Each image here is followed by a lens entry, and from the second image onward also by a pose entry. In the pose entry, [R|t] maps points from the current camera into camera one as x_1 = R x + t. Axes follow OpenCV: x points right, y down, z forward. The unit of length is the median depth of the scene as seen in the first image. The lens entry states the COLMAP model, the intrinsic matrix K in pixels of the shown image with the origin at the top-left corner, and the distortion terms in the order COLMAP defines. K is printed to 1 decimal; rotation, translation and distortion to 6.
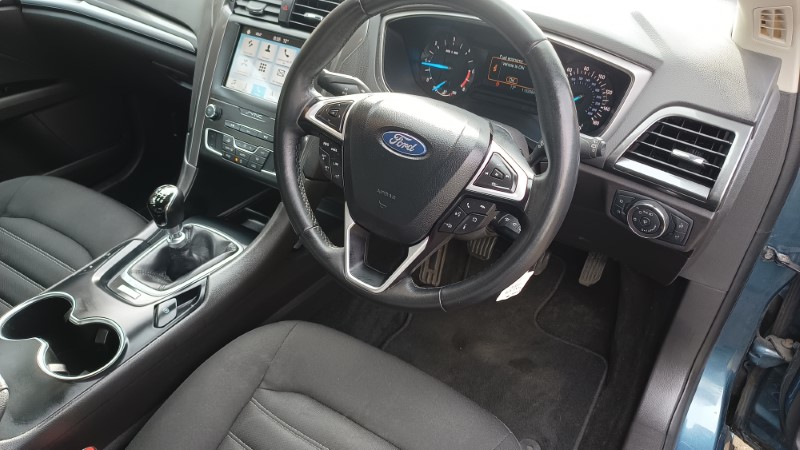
lens RADIAL K [[576.5, 0, 404.0], [0, 576.5, 225.8], [0, 0, 1]] dist [0.032183, -0.038064]
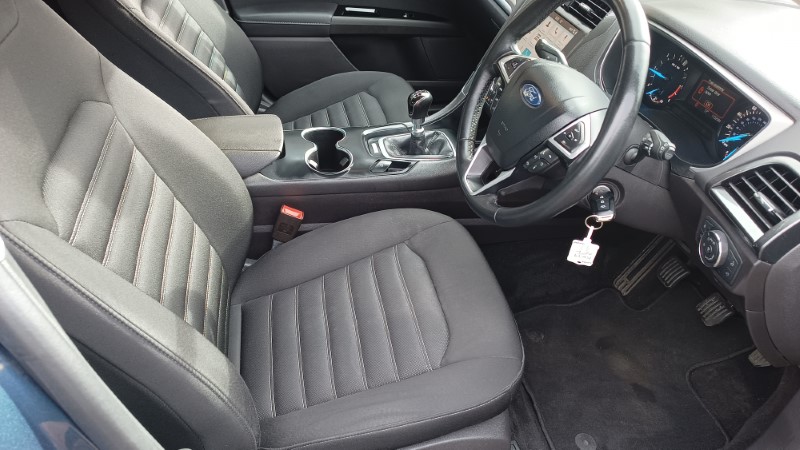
lens RADIAL K [[586.9, 0, 401.9], [0, 586.9, 229.8], [0, 0, 1]] dist [-0.005052, -0.002023]
pose [[0.696785, 0.449724, -0.558784, 0.446369], [-0.454787, 0.879420, 0.140675, 0.048780], [0.554670, 0.156108, 0.817295, -0.137457]]
